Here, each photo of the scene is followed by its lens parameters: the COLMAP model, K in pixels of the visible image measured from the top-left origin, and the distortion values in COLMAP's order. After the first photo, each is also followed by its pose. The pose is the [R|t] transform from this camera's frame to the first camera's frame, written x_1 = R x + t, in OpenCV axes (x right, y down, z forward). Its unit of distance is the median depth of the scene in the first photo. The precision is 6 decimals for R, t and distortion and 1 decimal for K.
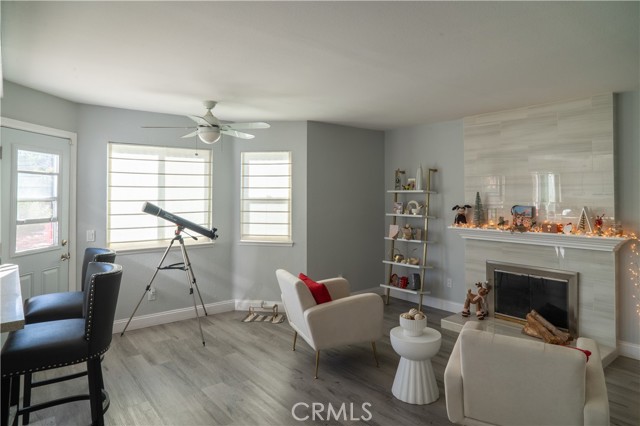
lens RADIAL K [[394.2, 0, 333.2], [0, 394.2, 192.6], [0, 0, 1]] dist [-0.026399, 0.011946]
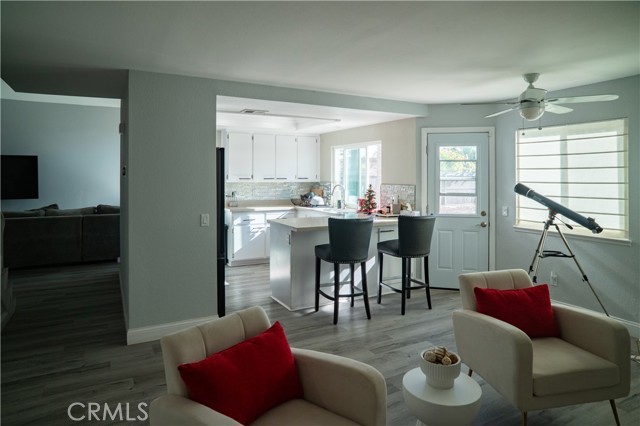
lens RADIAL K [[394.2, 0, 310.5], [0, 394.2, 176.3], [0, 0, 1]] dist [-0.026399, 0.011946]
pose [[-0.195144, 0.003532, -0.980768, 0.661460], [0.002043, 0.999993, 0.003195, 0.000475], [0.980772, -0.001380, -0.195150, 0.659712]]
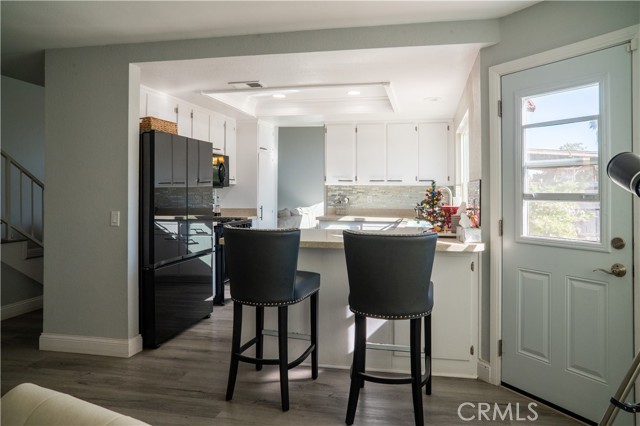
lens RADIAL K [[394.2, 0, 350.3], [0, 394.2, 188.7], [0, 0, 1]] dist [-0.026399, 0.011946]
pose [[-0.754595, -0.007611, -0.656147, -0.062689], [-0.001473, 0.999950, -0.009905, 0.057927], [0.656190, -0.006507, -0.754568, 1.105998]]
